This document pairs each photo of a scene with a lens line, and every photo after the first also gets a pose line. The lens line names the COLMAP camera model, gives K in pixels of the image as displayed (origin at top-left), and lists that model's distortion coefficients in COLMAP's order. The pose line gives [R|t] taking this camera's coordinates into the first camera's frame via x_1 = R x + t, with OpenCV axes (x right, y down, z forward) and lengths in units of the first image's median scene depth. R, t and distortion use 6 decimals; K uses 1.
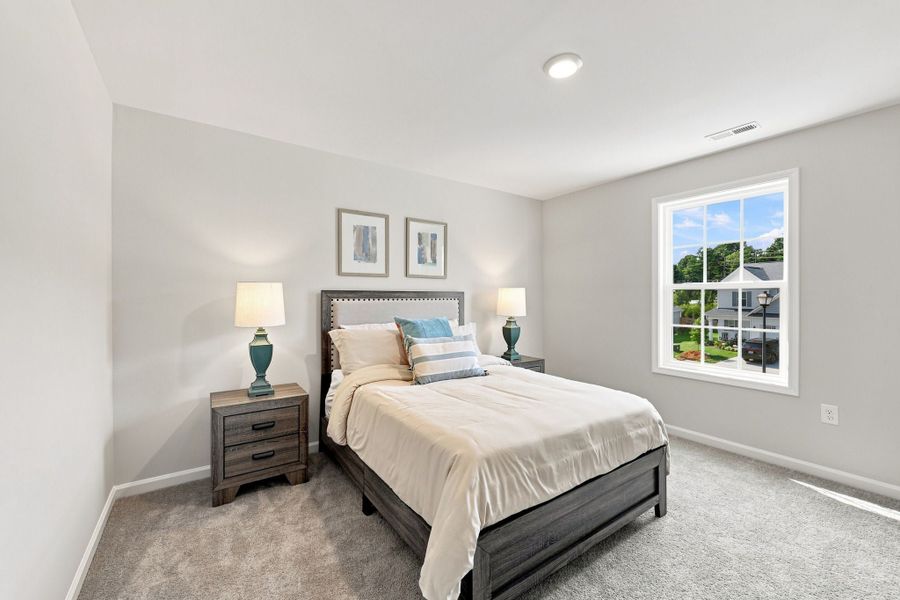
lens RADIAL K [[363.9, 0, 451.2], [0, 363.9, 297.0], [0, 0, 1]] dist [-0.001683, 0.000517]
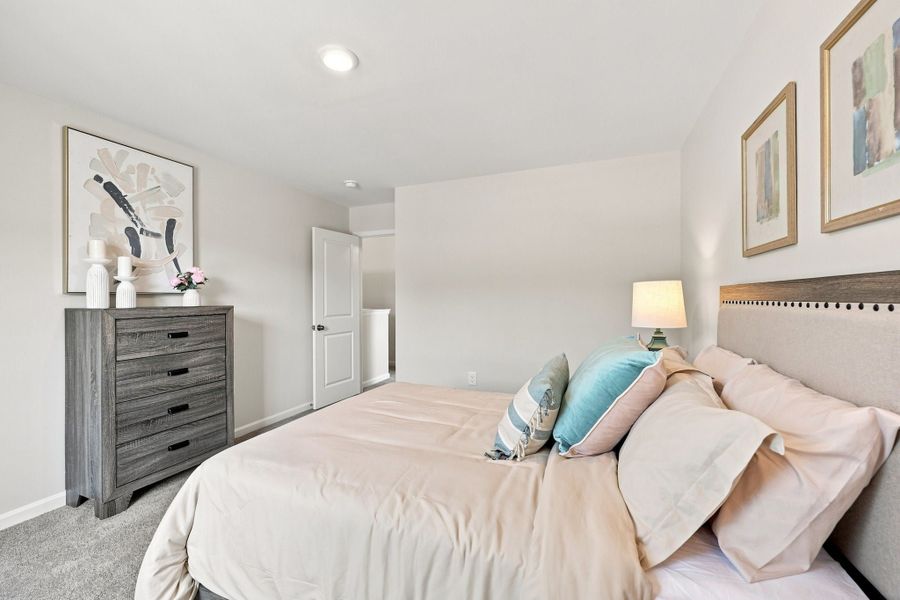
lens RADIAL K [[363.9, 0, 451.2], [0, 363.9, 297.0], [0, 0, 1]] dist [-0.001683, 0.000517]
pose [[-0.836653, 0.001004, -0.547732, 0.380406], [0.000856, 0.999999, 0.000526, 0.000074], [0.547732, -0.000029, -0.836654, 1.270396]]
